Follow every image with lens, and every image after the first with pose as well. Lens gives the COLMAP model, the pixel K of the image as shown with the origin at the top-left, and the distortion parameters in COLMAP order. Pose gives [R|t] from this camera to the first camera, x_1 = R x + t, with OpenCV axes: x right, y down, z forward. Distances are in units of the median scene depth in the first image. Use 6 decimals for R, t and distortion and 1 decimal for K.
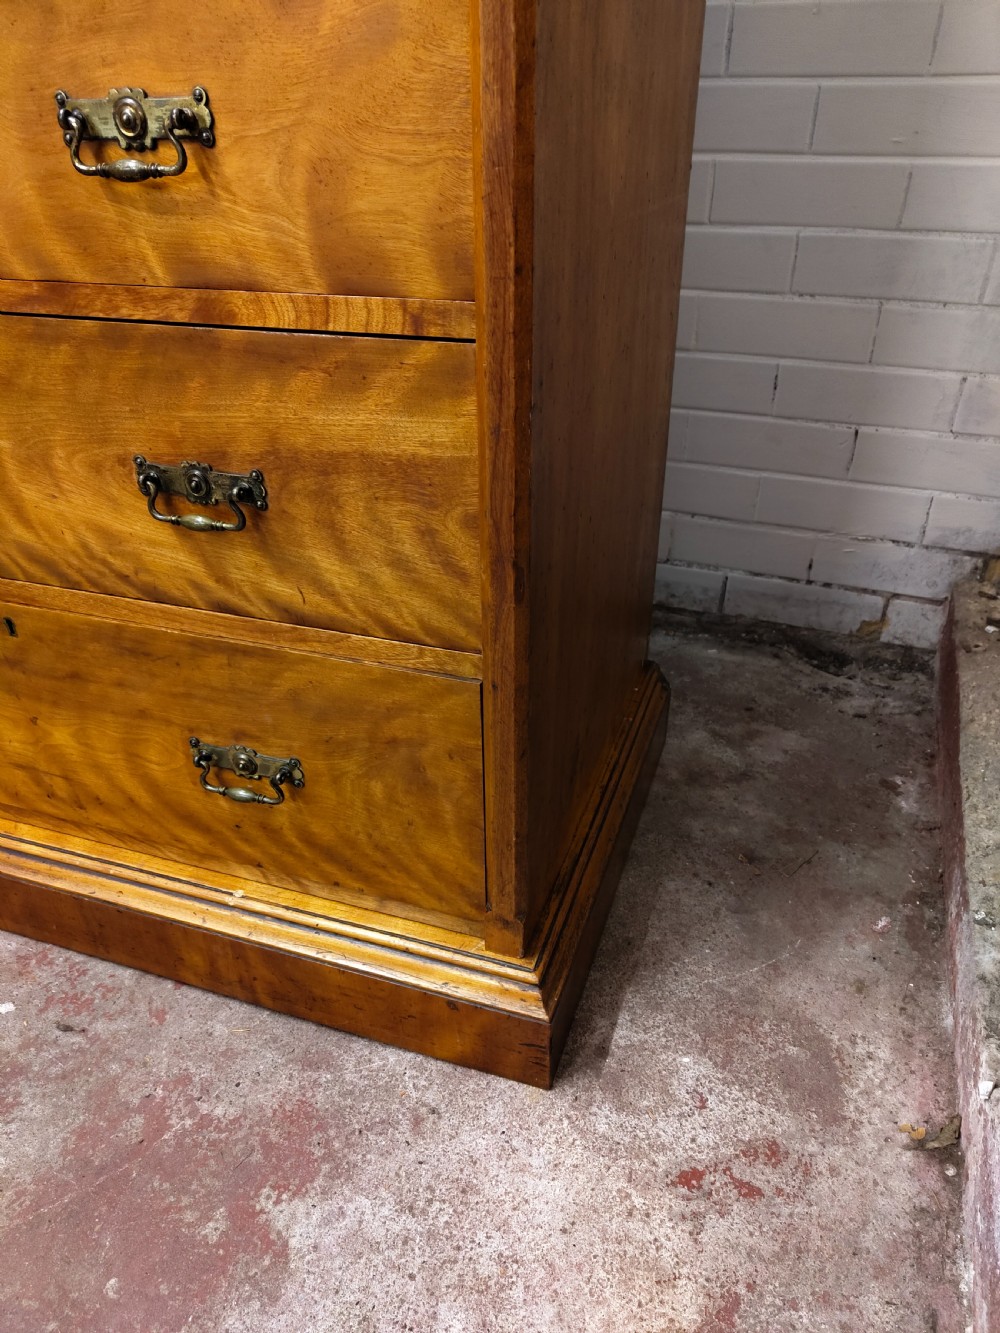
lens RADIAL K [[920.6, 0, 496.3], [0, 920.6, 679.6], [0, 0, 1]] dist [0.011678, -0.006491]
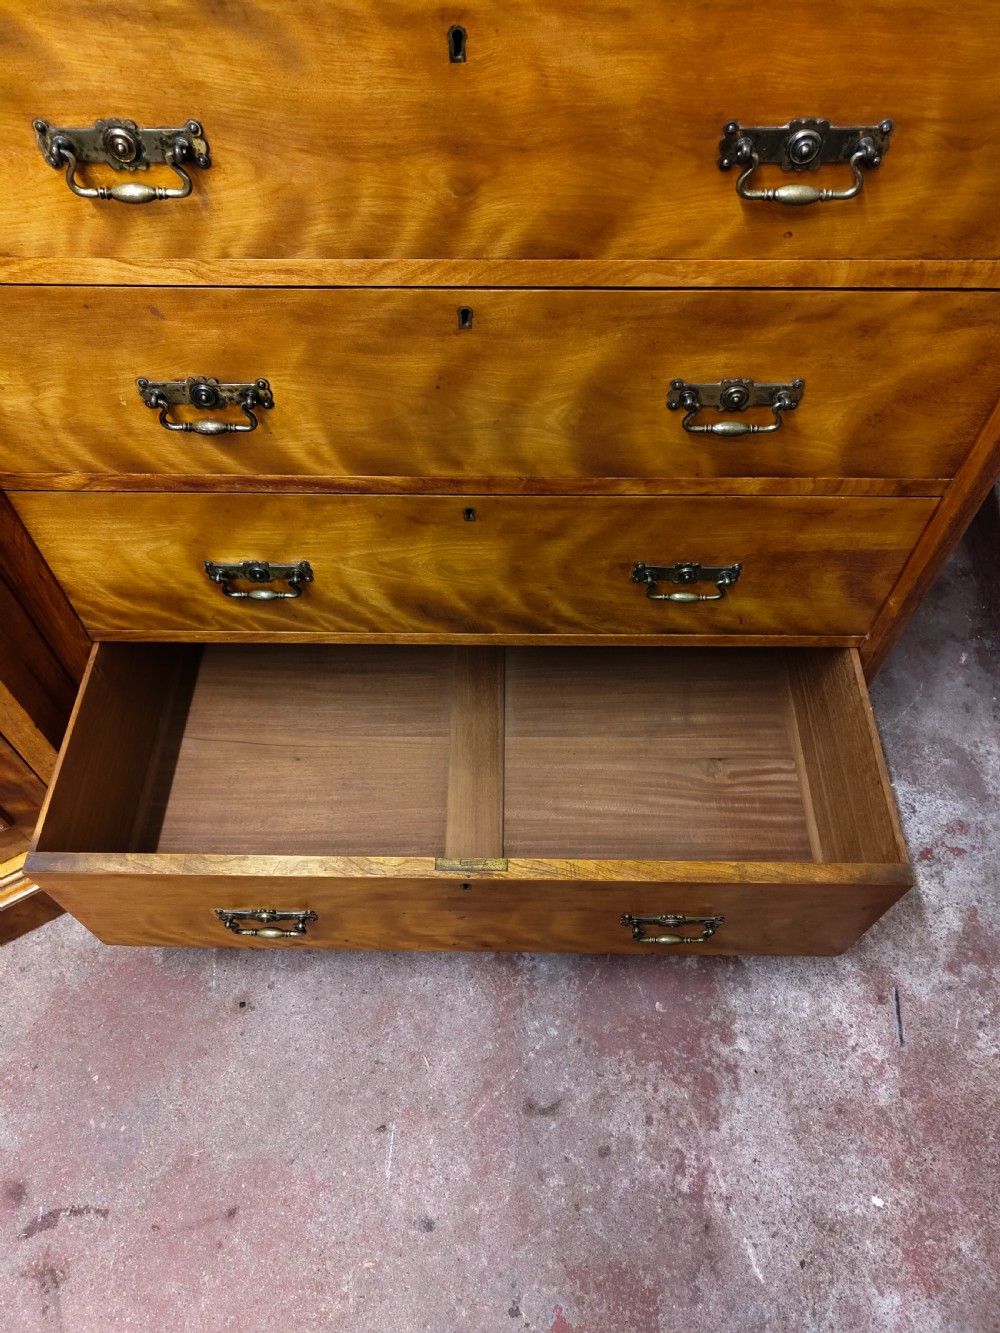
lens RADIAL K [[922.2, 0, 493.7], [0, 922.2, 661.9], [0, 0, 1]] dist [0.007112, -0.000889]
pose [[0.948645, -0.253653, 0.189030, -0.729006], [0.155614, 0.894431, 0.419257, -0.587808], [-0.275420, -0.368311, 0.887970, -0.181379]]
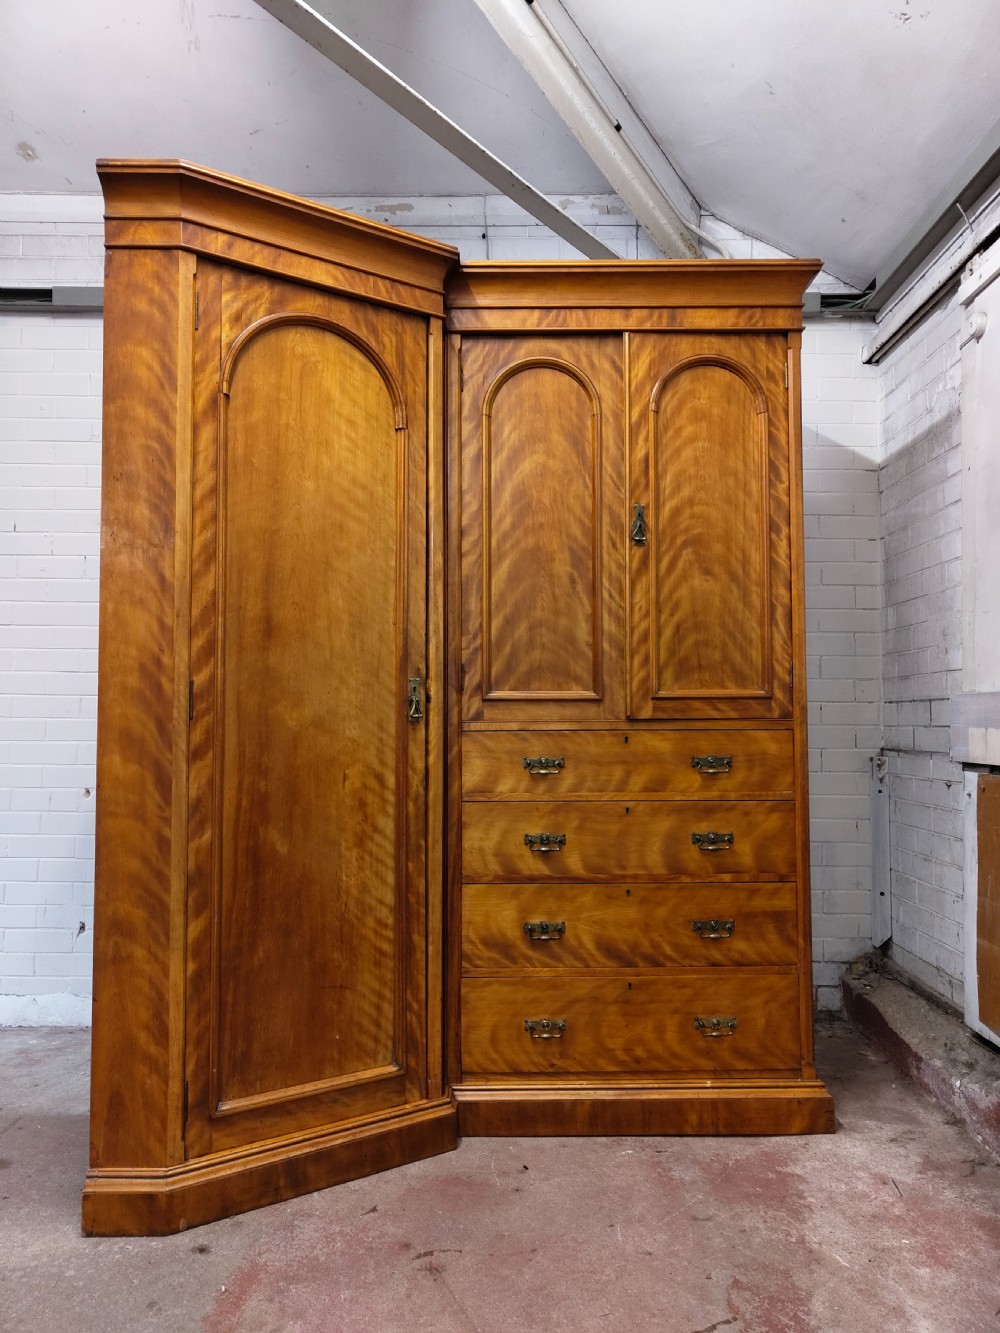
lens RADIAL K [[920.6, 0, 496.3], [0, 920.6, 679.6], [0, 0, 1]] dist [0.011678, -0.006491]
pose [[0.943630, 0.021754, 0.330286, -1.873338], [0.166795, 0.830639, -0.531243, 0.610979], [-0.285905, 0.556387, 0.780187, -1.682484]]
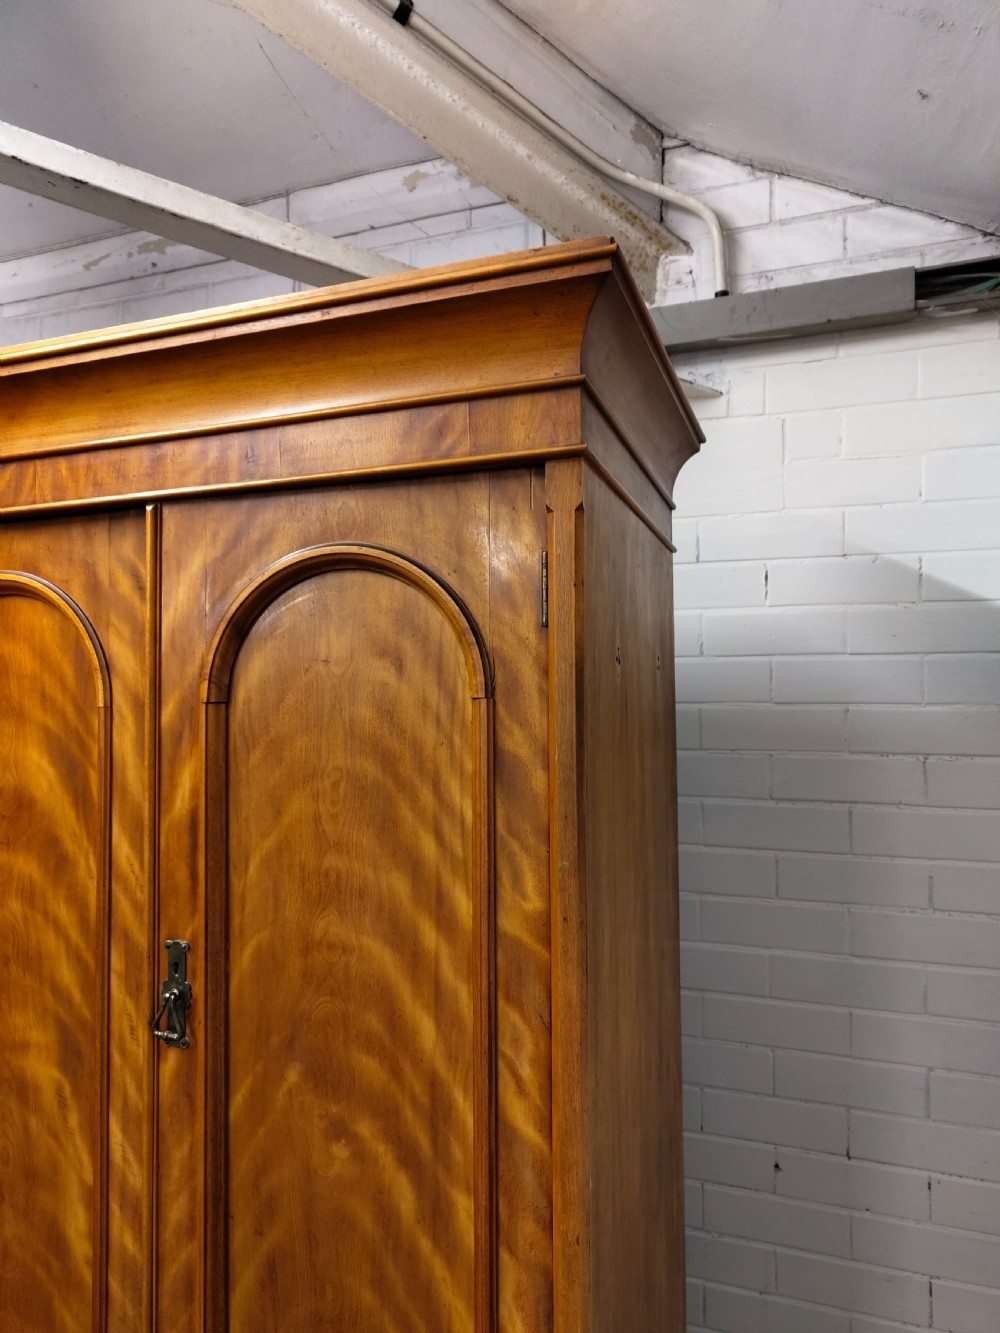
lens RADIAL K [[922.3, 0, 503.3], [0, 922.3, 677.4], [0, 0, 1]] dist [0.006816, -0.003818]
pose [[0.999900, 0.002515, -0.013945, -0.060618], [-0.009791, 0.834023, -0.551642, -0.976505], [0.010243, 0.551723, 0.833964, -0.977209]]
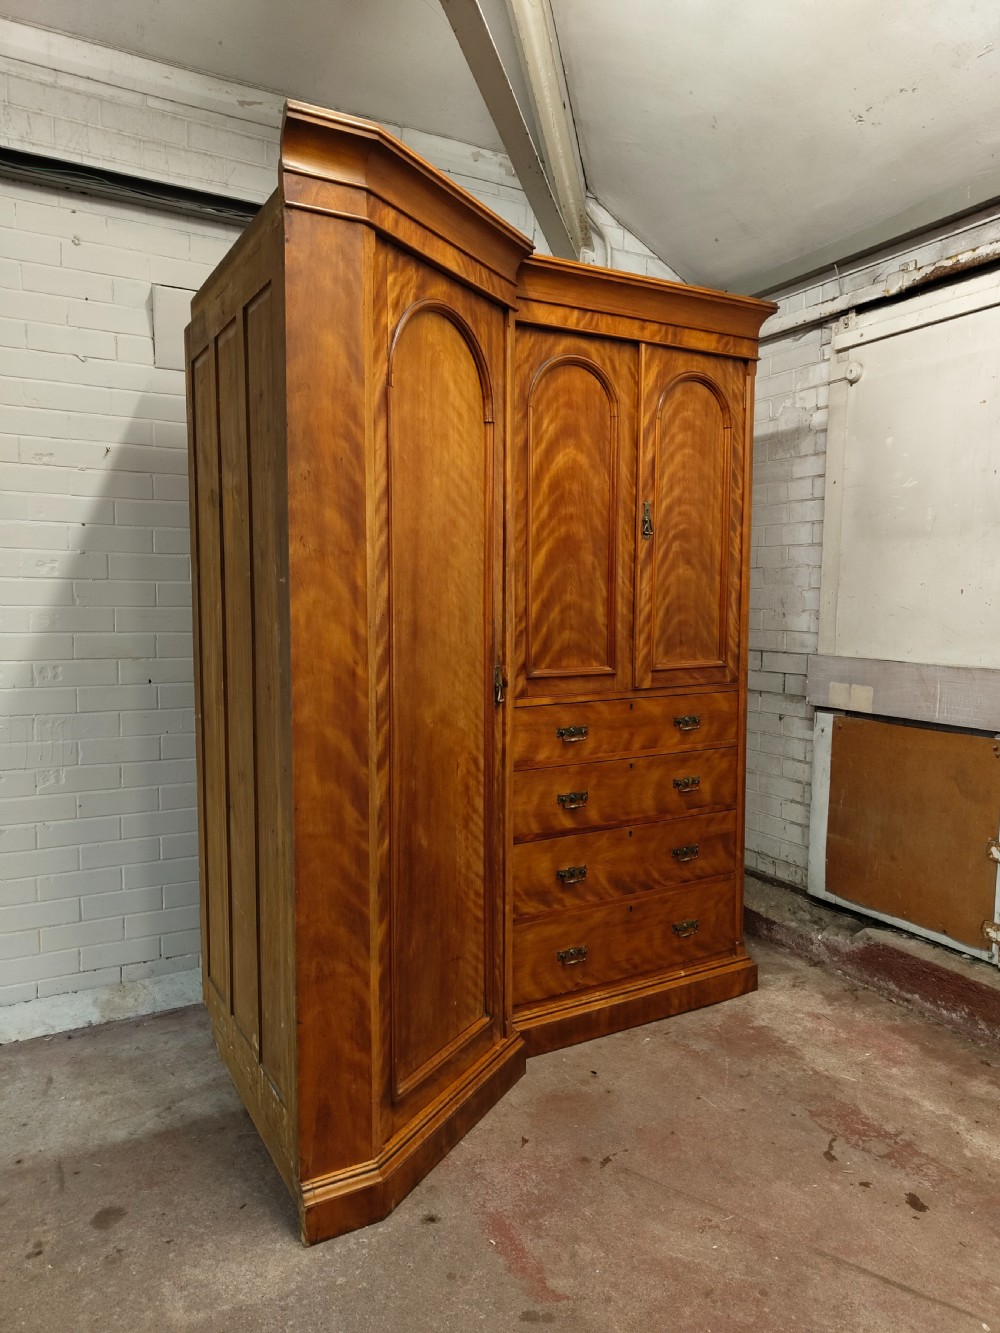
lens RADIAL K [[920.1, 0, 495.3], [0, 920.1, 671.3], [0, 0, 1]] dist [0.011919, -0.007184]
pose [[0.662286, -0.055644, 0.747182, -3.386983], [0.384292, 0.881304, -0.274996, -0.084664], [-0.643193, 0.469262, 0.605059, -1.214685]]
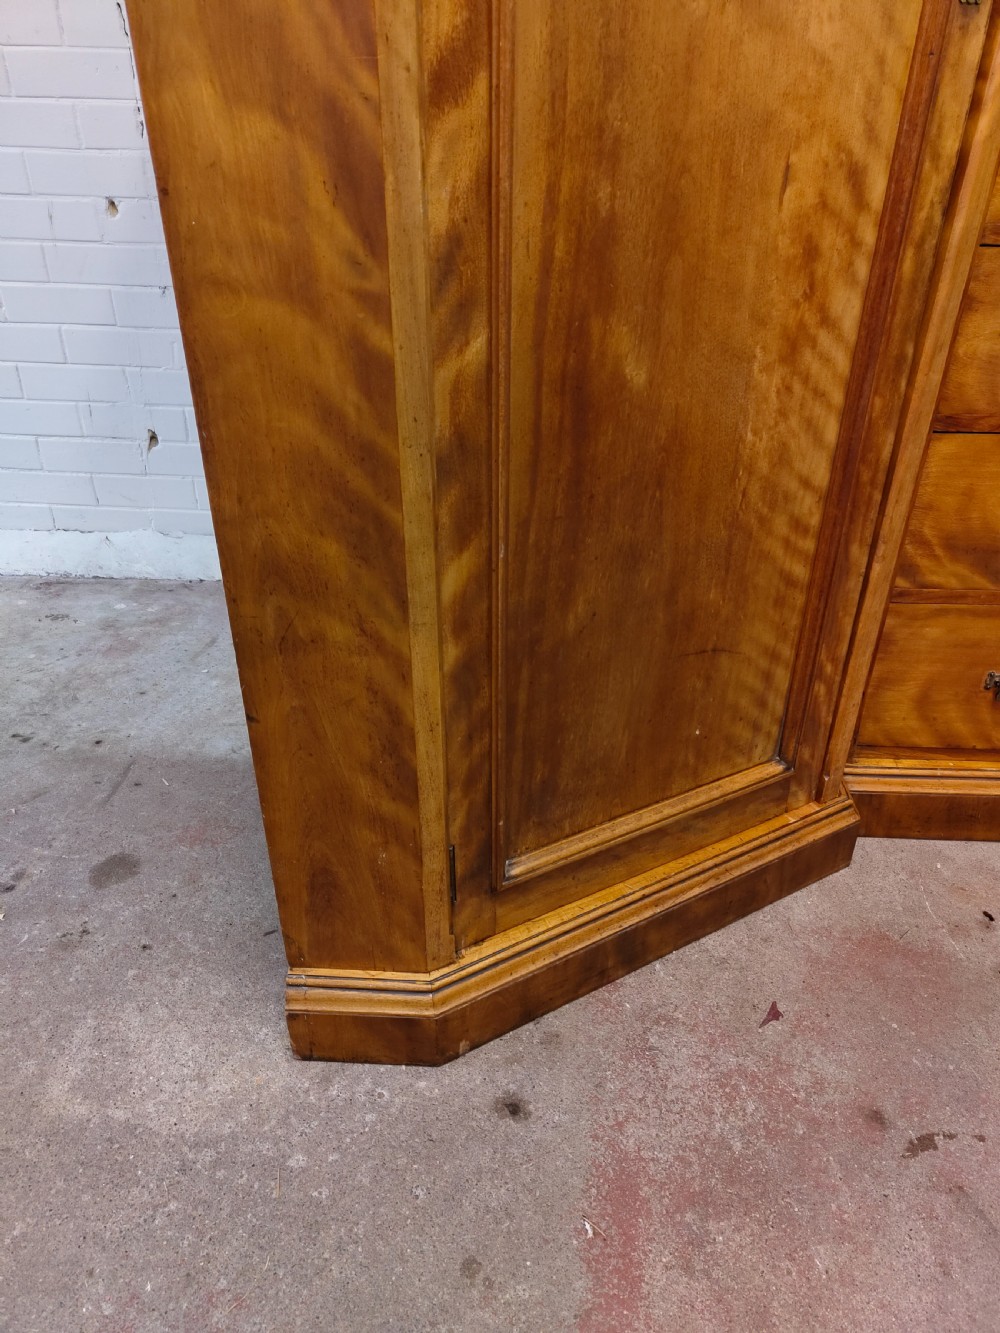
lens RADIAL K [[921.9, 0, 504.9], [0, 921.9, 668.8], [0, 0, 1]] dist [0.008973, -0.002260]
pose [[0.957239, -0.135425, 0.255642, -2.028051], [0.137510, 0.990452, 0.009787, -0.159247], [-0.254527, 0.025785, 0.966722, -0.210376]]
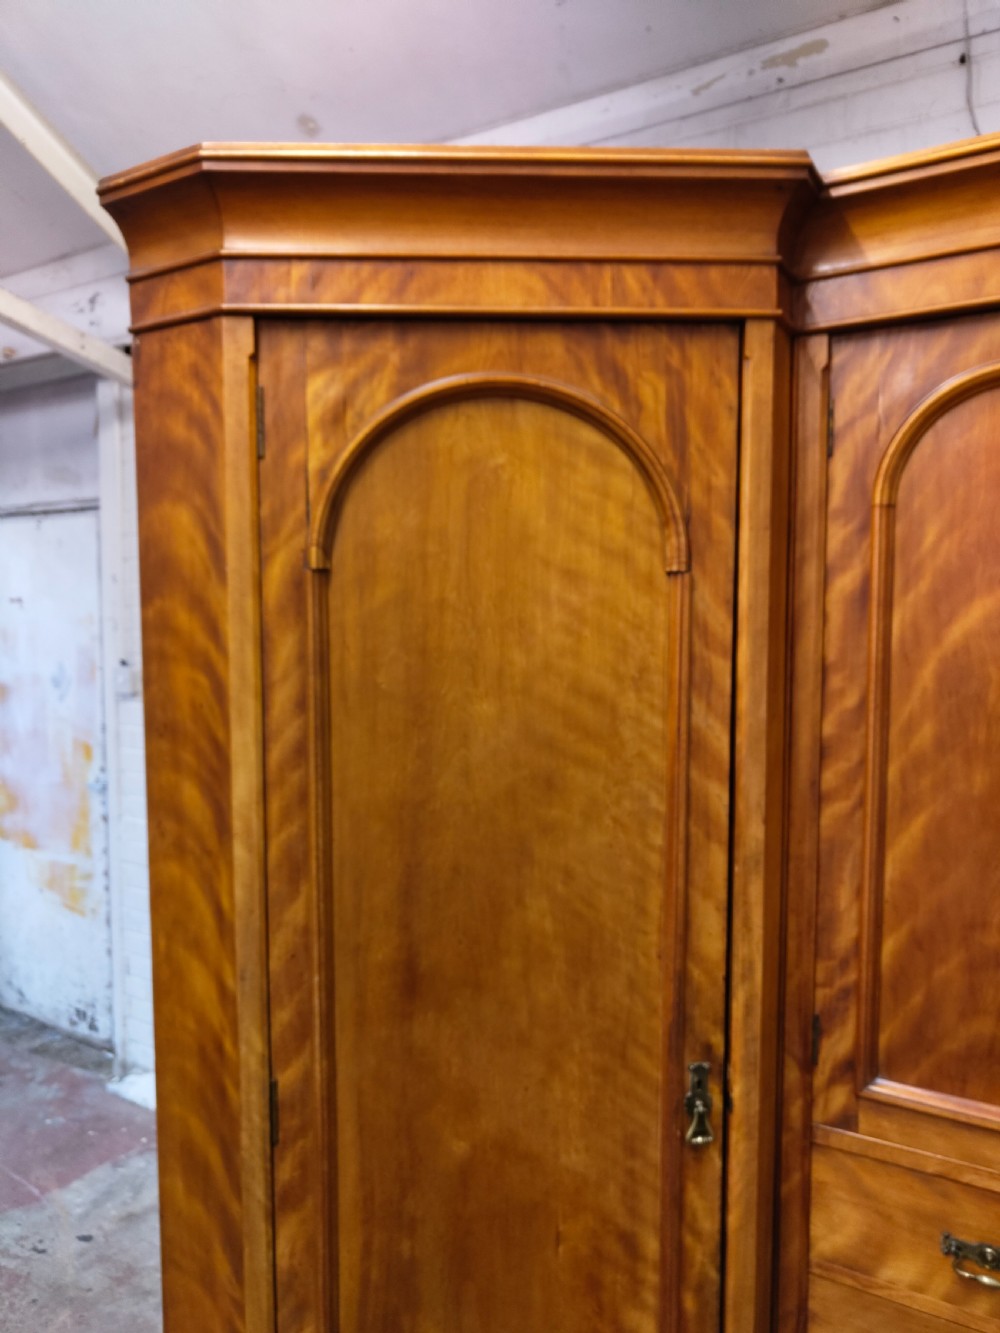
lens RADIAL K [[932.2, 0, 508.5], [0, 932.2, 675.2], [0, 0, 1]] dist [-0.001912, -0.003603]
pose [[0.979292, 0.023303, -0.201107, -1.206330], [-0.112620, 0.888177, -0.445486, -0.764199], [0.168237, 0.458910, 0.872409, -1.026690]]
